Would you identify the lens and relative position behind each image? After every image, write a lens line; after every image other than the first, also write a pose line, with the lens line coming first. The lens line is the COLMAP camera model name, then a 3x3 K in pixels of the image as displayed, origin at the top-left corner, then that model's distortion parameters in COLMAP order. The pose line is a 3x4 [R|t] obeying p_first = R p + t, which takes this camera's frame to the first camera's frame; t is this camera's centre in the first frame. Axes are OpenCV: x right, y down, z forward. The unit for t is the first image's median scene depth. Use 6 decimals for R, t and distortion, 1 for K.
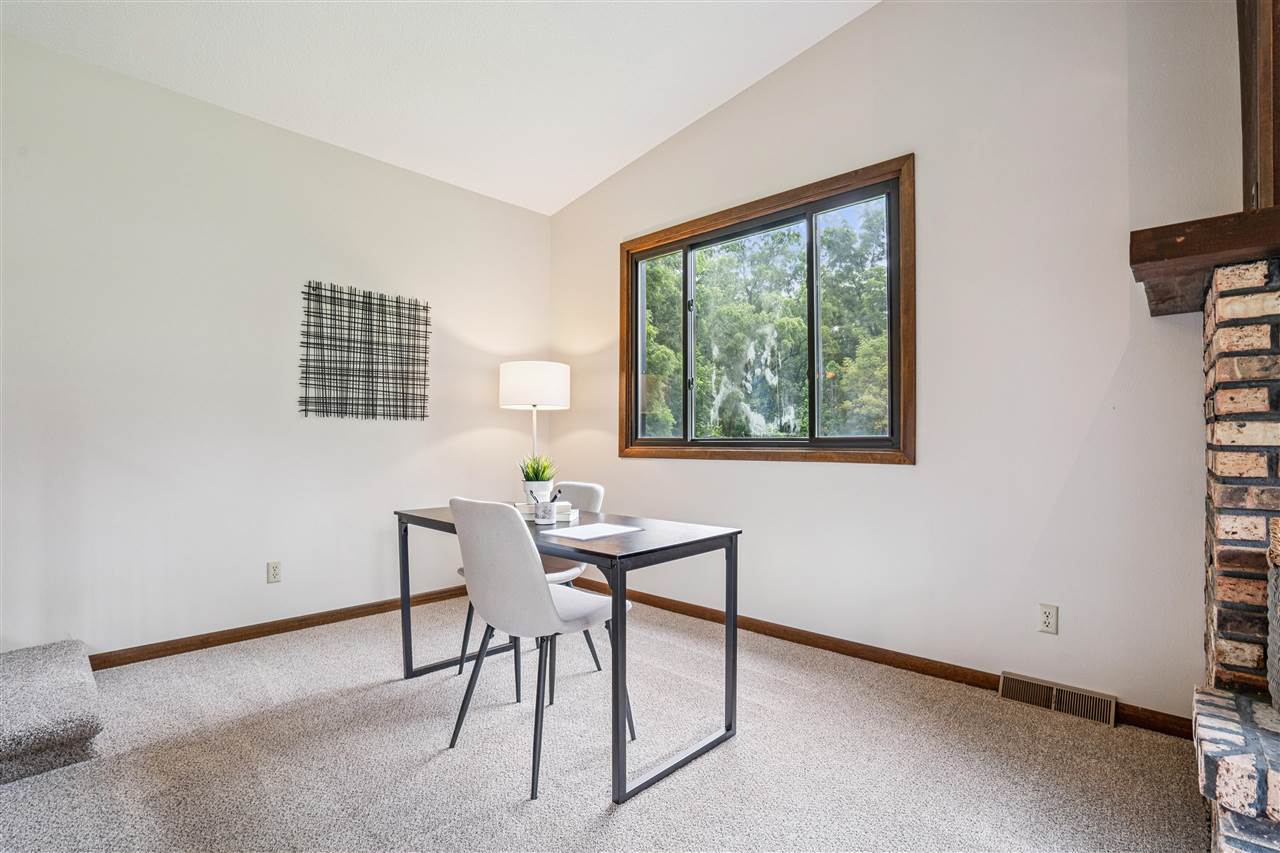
lens RADIAL K [[599.0, 0, 640.3], [0, 599.0, 441.7], [0, 0, 1]] dist [-0.064710, 0.022479]
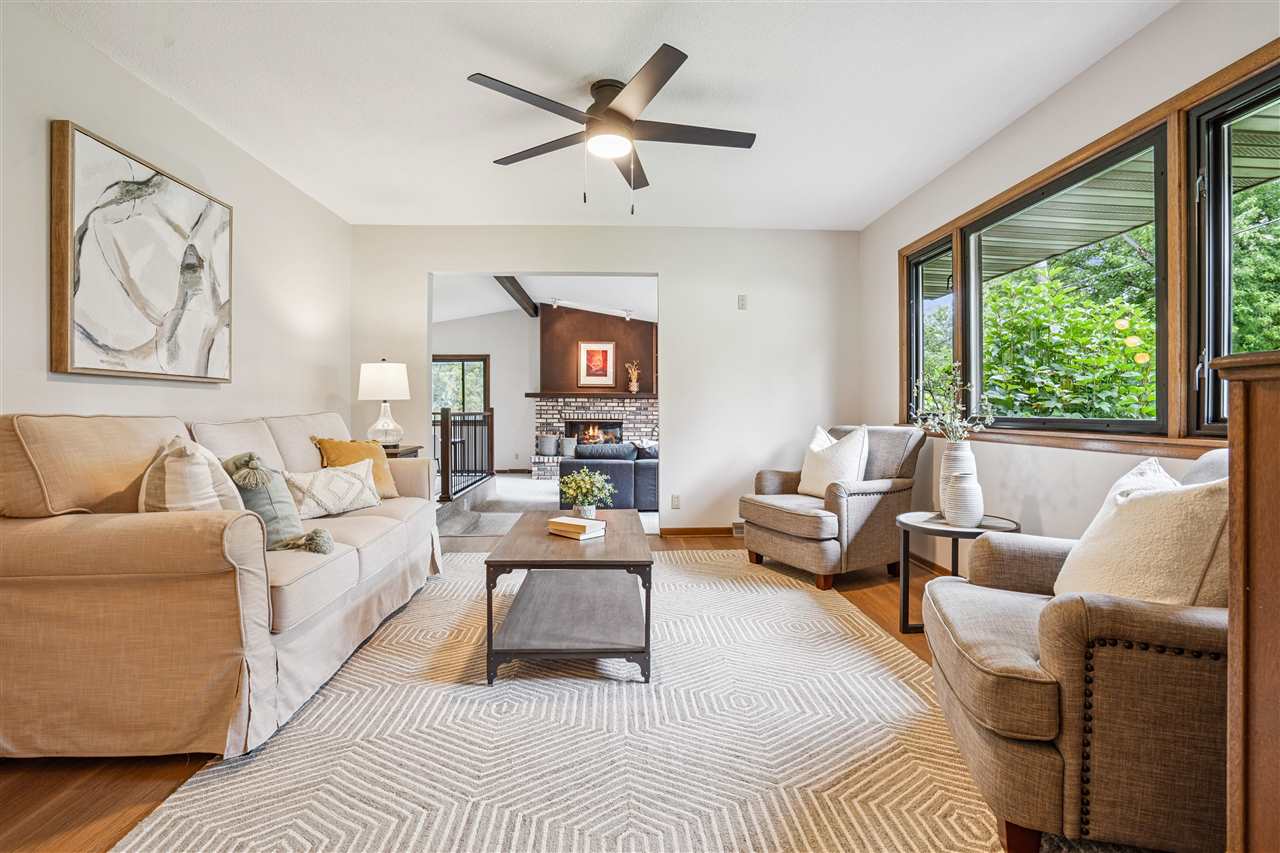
lens RADIAL K [[598.5, 0, 644.2], [0, 598.5, 415.4], [0, 0, 1]] dist [-0.056149, 0.020586]
pose [[0.690435, -0.012380, 0.723288, -1.591994], [0.001988, 0.999882, 0.015217, -0.085656], [-0.723391, -0.009068, 0.690379, -2.364360]]
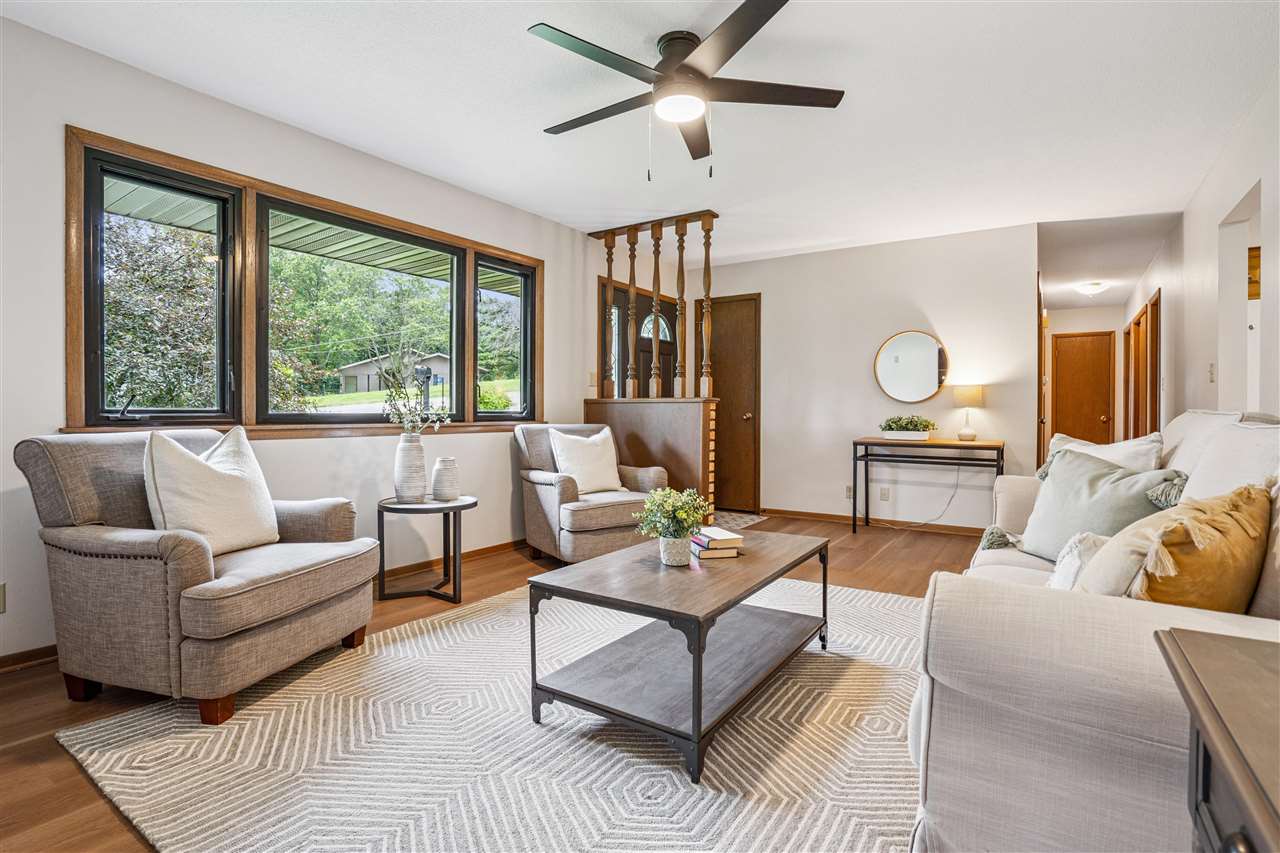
lens RADIAL K [[604.3, 0, 646.5], [0, 604.3, 431.6], [0, 0, 1]] dist [-0.052937, 0.023794]
pose [[-0.987767, 0.001599, -0.155929, -0.882618], [-0.003188, 0.999531, 0.030447, -0.069009], [0.155904, 0.030572, -0.987299, -1.056998]]
